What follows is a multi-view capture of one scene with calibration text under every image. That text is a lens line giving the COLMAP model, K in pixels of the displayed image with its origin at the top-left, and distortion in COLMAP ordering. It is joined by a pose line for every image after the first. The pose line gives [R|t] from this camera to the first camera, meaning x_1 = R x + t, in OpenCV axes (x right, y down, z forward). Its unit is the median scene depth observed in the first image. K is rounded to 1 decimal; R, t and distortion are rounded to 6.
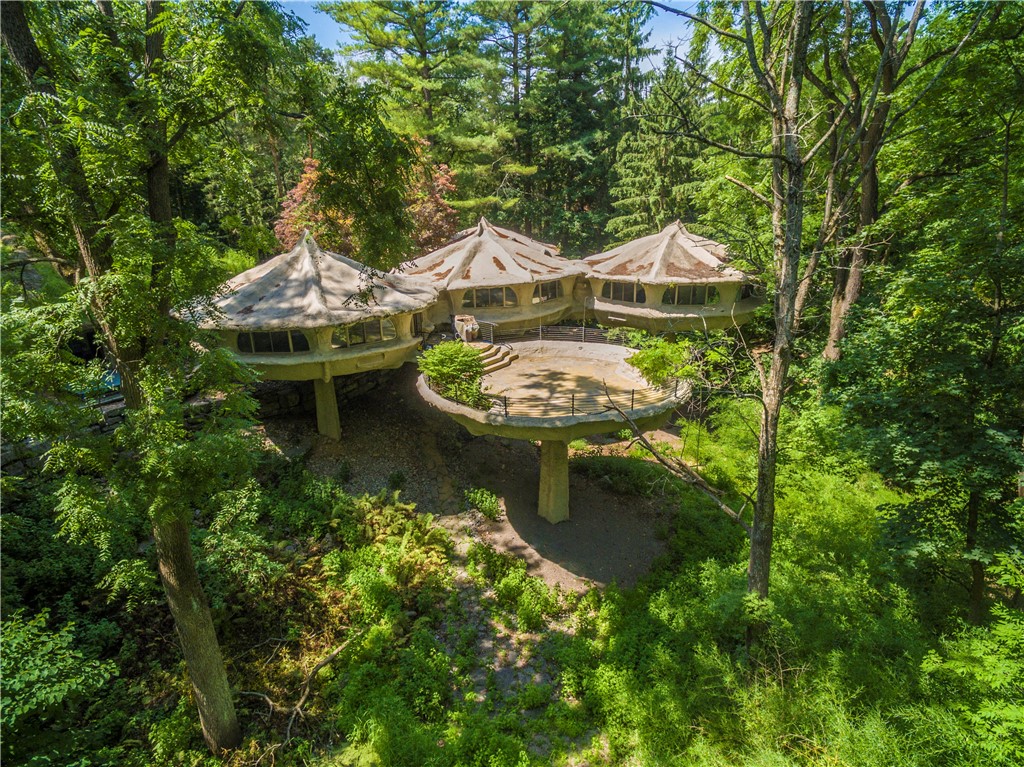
lens RADIAL K [[588.2, 0, 507.8], [0, 588.2, 386.8], [0, 0, 1]] dist [-0.001861, -0.000216]
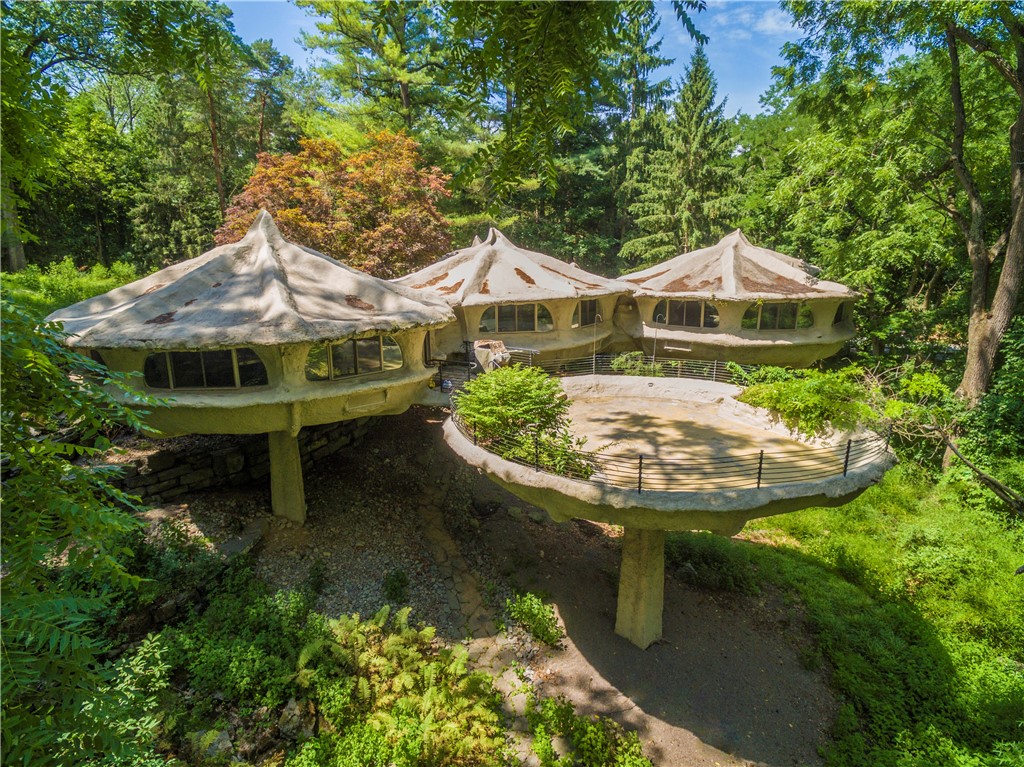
lens RADIAL K [[588.2, 0, 518.2], [0, 588.2, 382.5], [0, 0, 1]] dist [-0.001861, -0.000216]
pose [[0.994554, -0.005516, 0.104075, -0.111740], [0.015700, 0.995132, -0.097293, 0.000030], [-0.103032, 0.098397, 0.989799, 0.291642]]
